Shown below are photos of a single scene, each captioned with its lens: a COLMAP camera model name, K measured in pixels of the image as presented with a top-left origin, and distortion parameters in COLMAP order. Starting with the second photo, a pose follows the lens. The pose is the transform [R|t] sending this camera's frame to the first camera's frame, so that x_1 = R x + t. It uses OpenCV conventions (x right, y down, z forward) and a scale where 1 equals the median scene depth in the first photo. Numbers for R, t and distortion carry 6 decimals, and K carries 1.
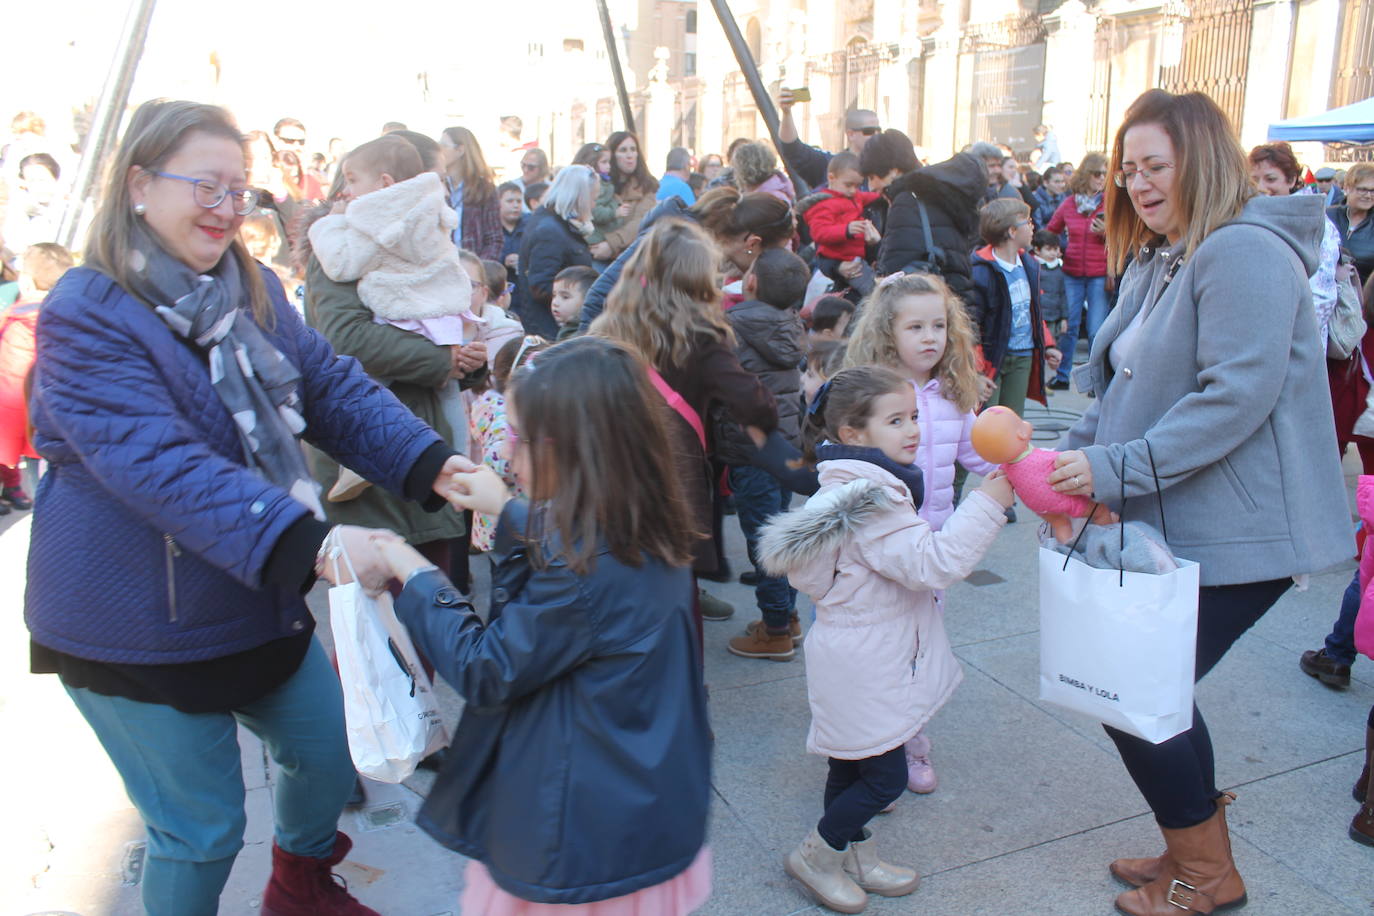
lens RADIAL K [[1188.9, 0, 694.7], [0, 1188.9, 458.8], [0, 0, 1]] dist [-0.163020, 0.156381]
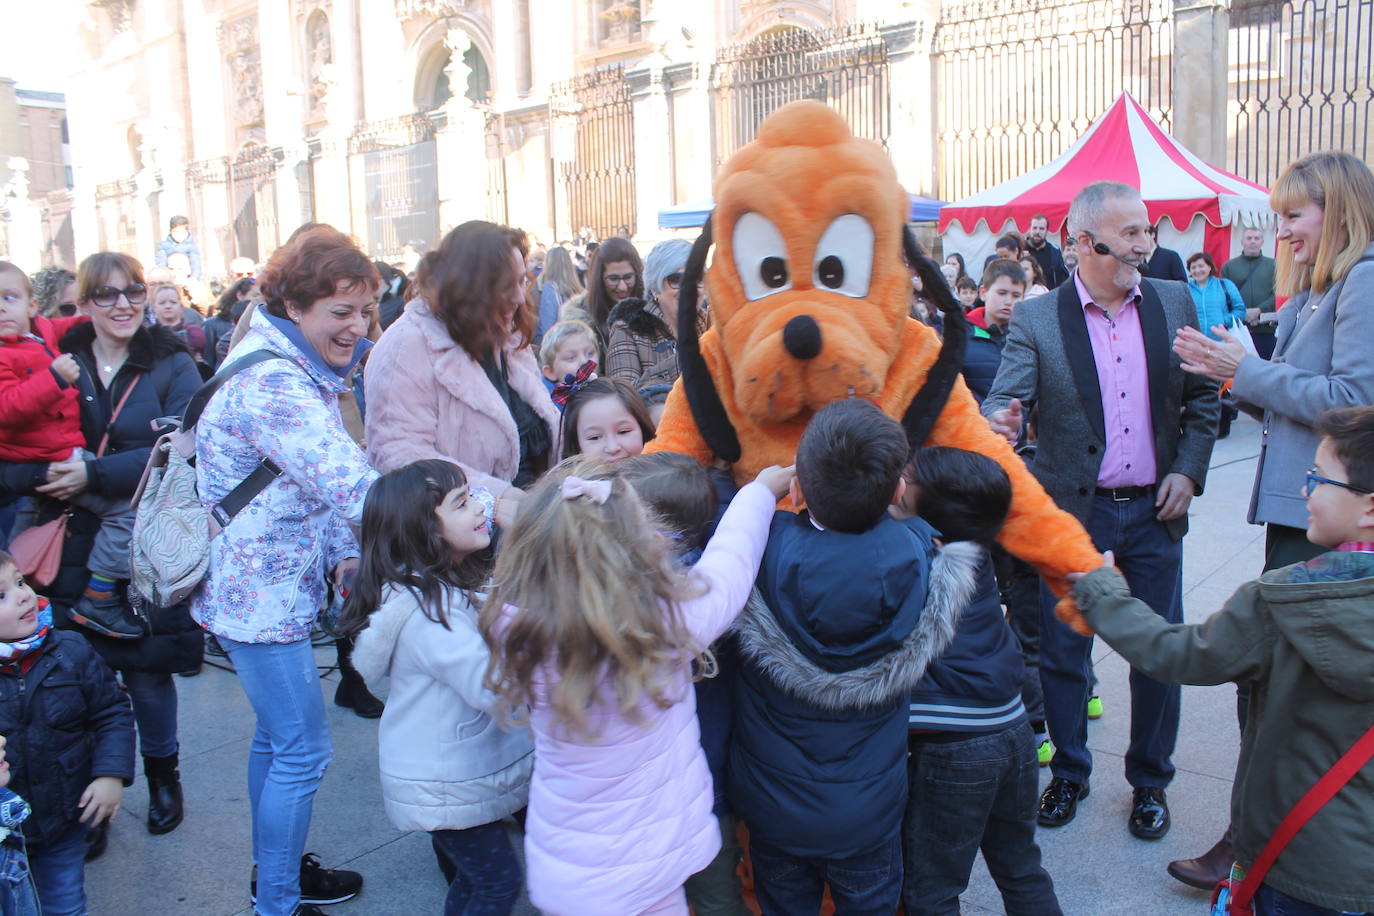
lens RADIAL K [[1192.0, 0, 699.6], [0, 1192.0, 449.7], [0, 0, 1]] dist [-0.166338, 0.169135]
pose [[0.891022, -0.107996, 0.440927, 0.038866], [0.148866, 0.987092, -0.059060, -0.016501], [-0.428857, 0.118263, 0.895598, 0.063491]]
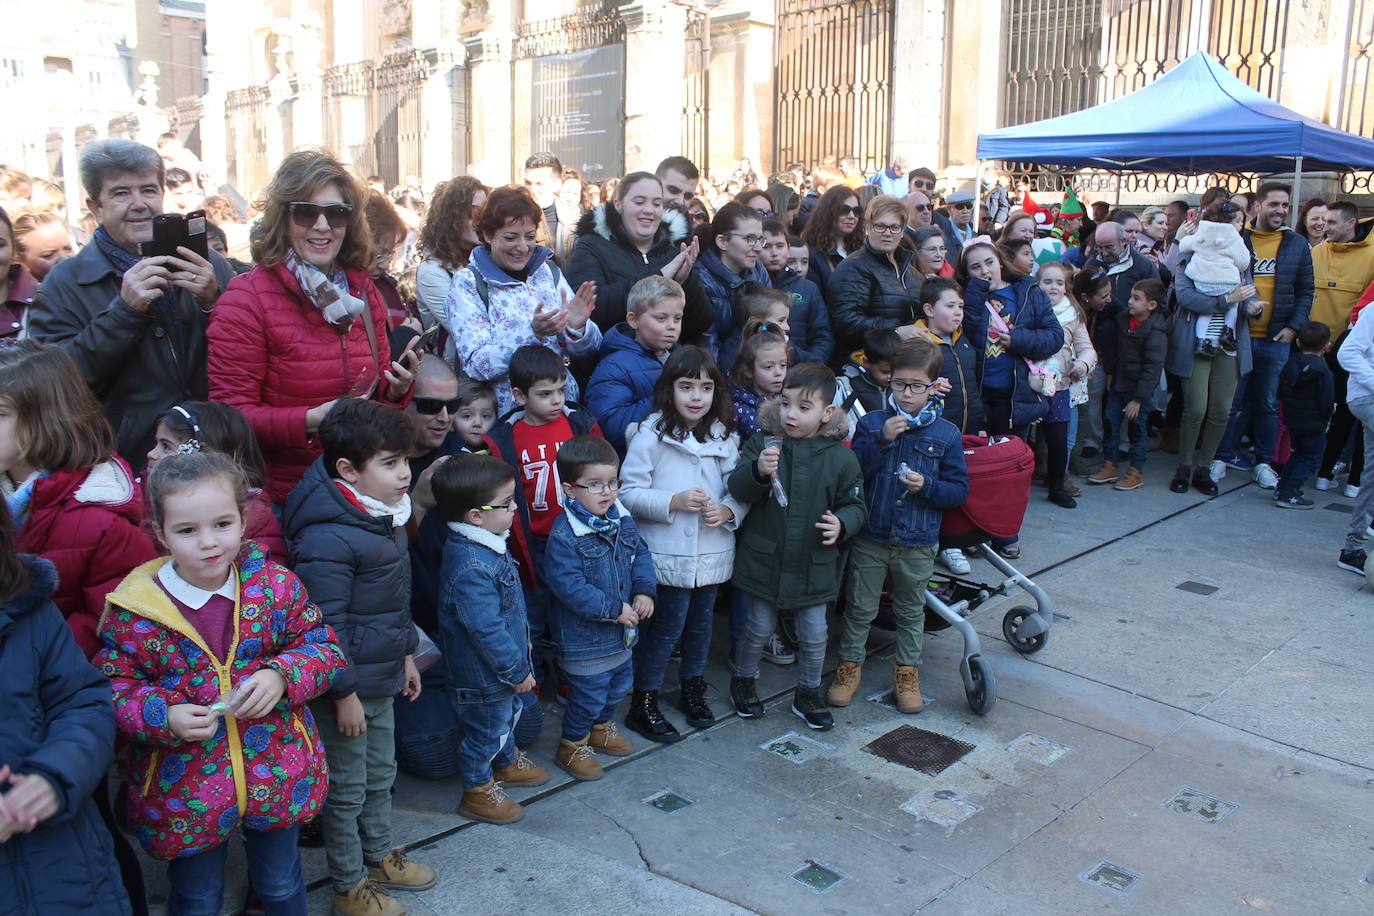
lens RADIAL K [[1192.0, 0, 699.6], [0, 1192.0, 449.7], [0, 0, 1]] dist [-0.166338, 0.169135]
pose [[0.934802, -0.069402, 0.348323, 0.050766], [0.083209, 0.996223, -0.024818, -0.055351], [-0.345285, 0.052183, 0.937046, 0.225063]]
